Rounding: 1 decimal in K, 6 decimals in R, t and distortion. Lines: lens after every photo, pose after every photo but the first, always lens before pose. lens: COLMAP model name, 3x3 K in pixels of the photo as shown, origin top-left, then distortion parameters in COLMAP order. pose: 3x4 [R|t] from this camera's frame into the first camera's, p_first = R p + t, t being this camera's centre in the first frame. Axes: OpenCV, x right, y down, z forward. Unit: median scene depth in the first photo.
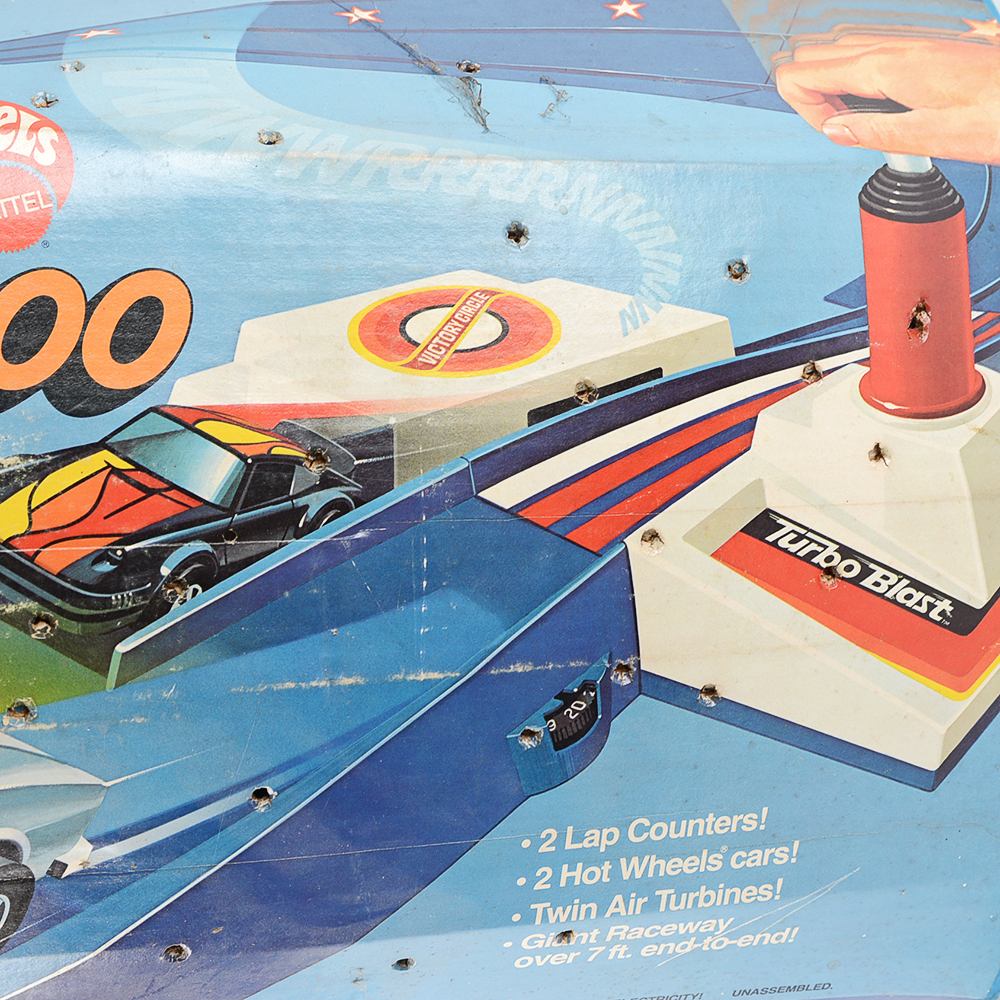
lens RADIAL K [[2194.5, 0, 607.0], [0, 2194.5, 456.8], [0, 0, 1]] dist [0.040923, -0.413221]
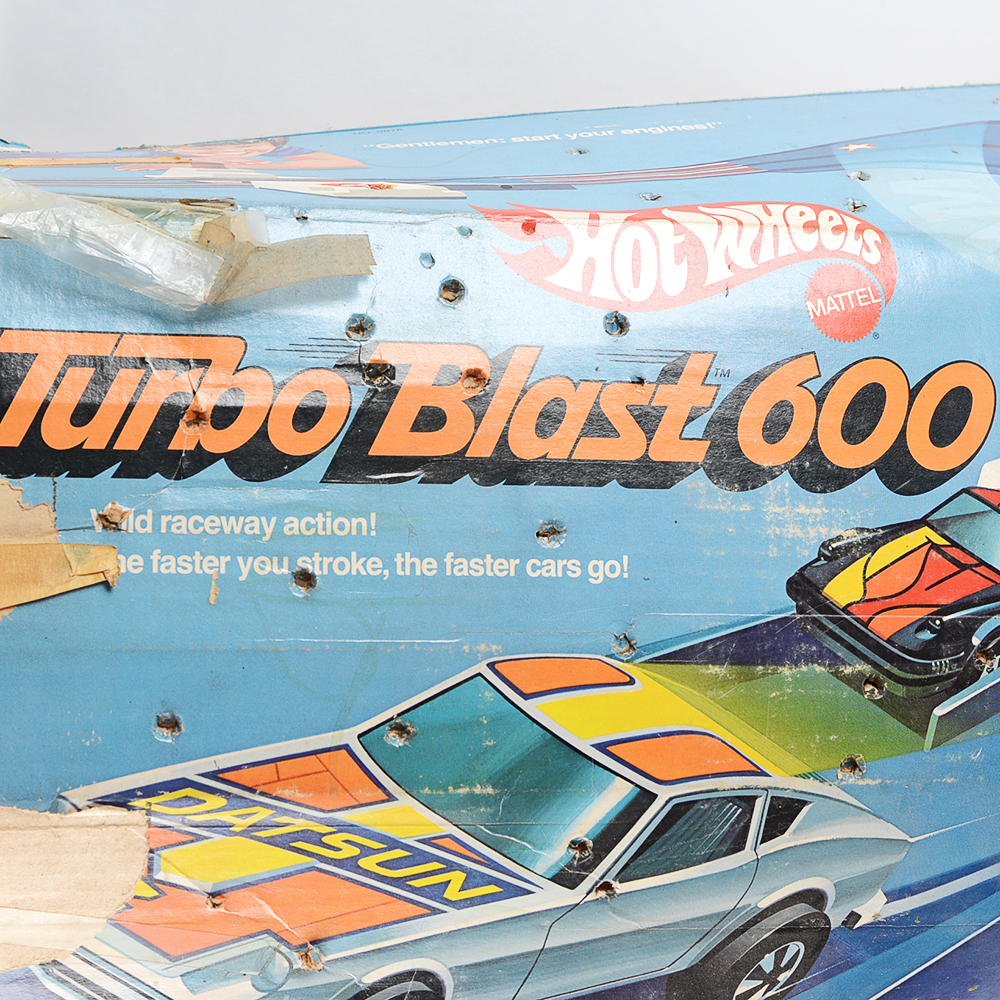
lens RADIAL K [[2194.5, 0, 607.0], [0, 2194.5, 456.8], [0, 0, 1]] dist [0.040923, -0.413221]
pose [[0.995857, 0.024483, -0.087573, -0.280152], [-0.029866, 0.997709, -0.060697, 0.031661], [0.085886, 0.063061, 0.994307, -0.084837]]
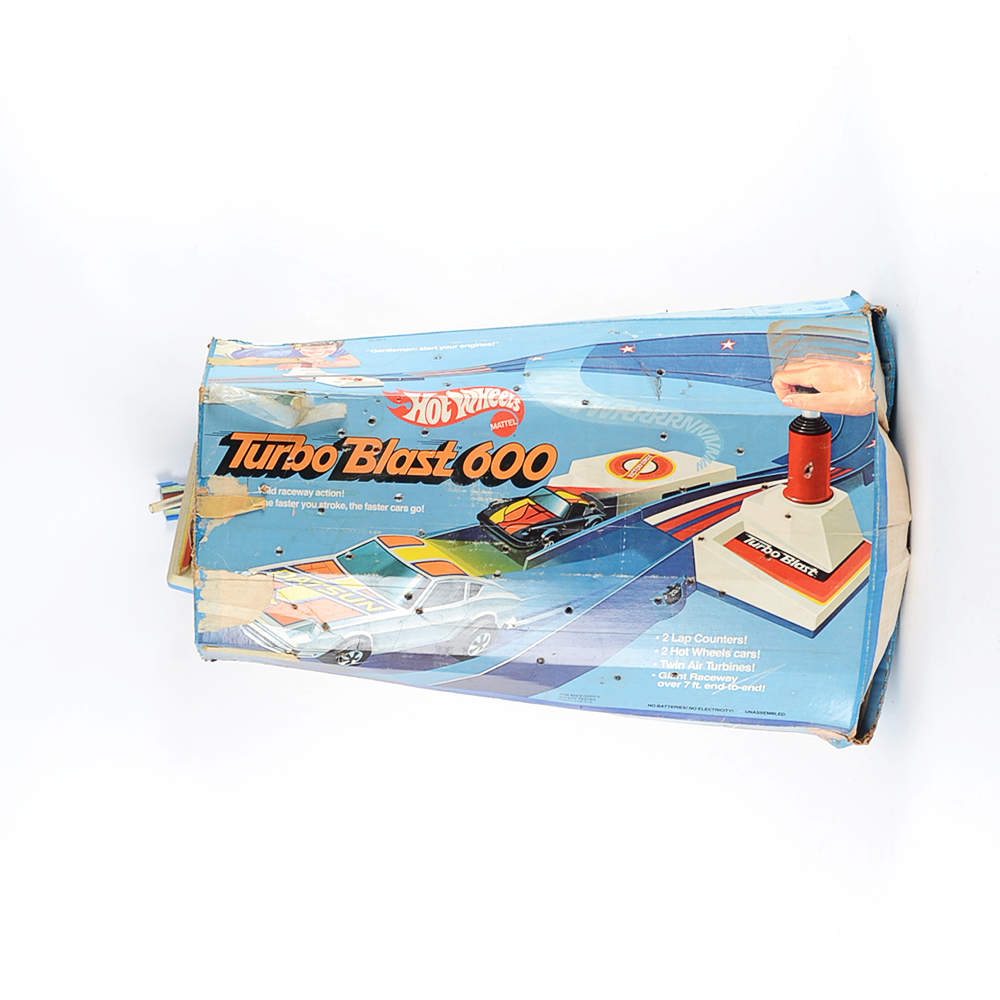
lens RADIAL K [[2194.5, 0, 607.0], [0, 2194.5, 456.8], [0, 0, 1]] dist [0.040923, -0.413221]
pose [[0.975633, 0.066717, -0.209019, 0.553511], [-0.067380, 0.997720, 0.003955, -0.083685], [0.208806, 0.010225, 0.977904, -2.126716]]
